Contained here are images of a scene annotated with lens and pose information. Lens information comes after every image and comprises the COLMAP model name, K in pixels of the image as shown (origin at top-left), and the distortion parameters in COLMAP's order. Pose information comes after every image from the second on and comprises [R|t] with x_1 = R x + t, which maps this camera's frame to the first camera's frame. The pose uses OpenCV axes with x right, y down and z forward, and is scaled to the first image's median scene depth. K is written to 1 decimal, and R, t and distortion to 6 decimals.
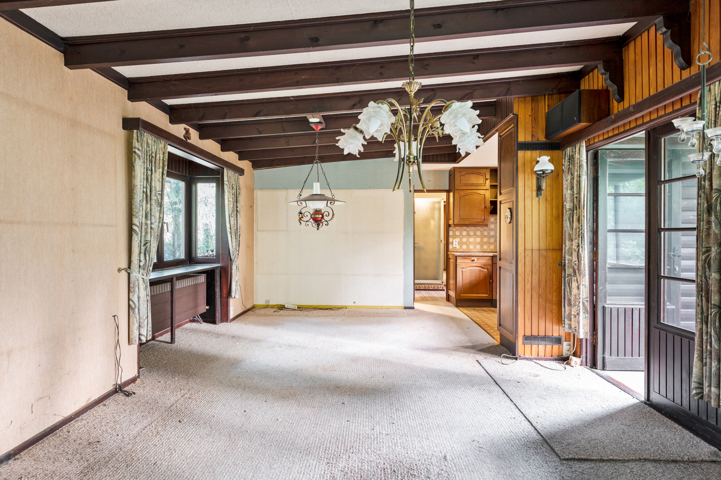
lens RADIAL K [[378.5, 0, 365.4], [0, 378.5, 240.4], [0, 0, 1]] dist [-0.005172, -0.001694]
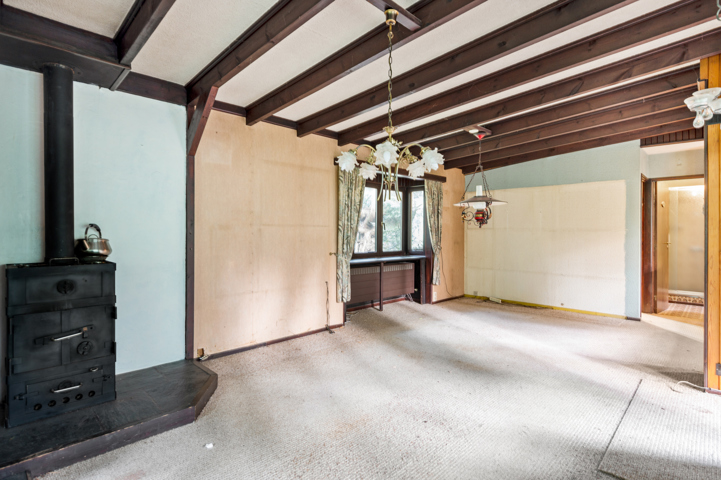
lens RADIAL K [[372.5, 0, 358.0], [0, 372.5, 234.6], [0, 0, 1]] dist [0.000486, -0.004137]
pose [[0.730271, 0.005725, -0.683133, 0.468111], [-0.013016, 0.999900, -0.005534, 0.003626], [0.683033, 0.012932, 0.730273, -0.062646]]
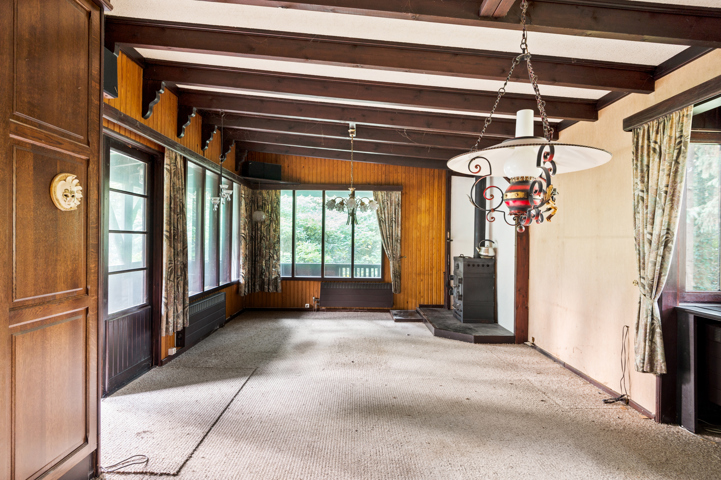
lens RADIAL K [[378.5, 0, 360.7], [0, 378.5, 240.4], [0, 0, 1]] dist [-0.005172, -0.001694]
pose [[-0.999265, -0.019827, -0.032803, 0.073232], [-0.020312, 0.999688, 0.014514, -0.025845], [0.032505, 0.015169, -0.999356, 1.794848]]
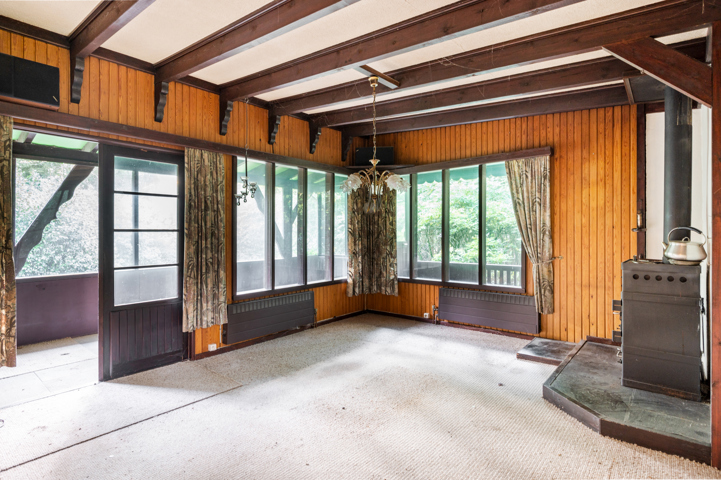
lens RADIAL K [[378.5, 0, 355.4], [0, 378.5, 235.5], [0, 0, 1]] dist [-0.005172, -0.001694]
pose [[-0.775806, -0.002983, 0.630965, -0.499960], [0.012392, 0.999724, 0.019963, -0.022184], [-0.630850, 0.023306, -0.775555, 1.221767]]
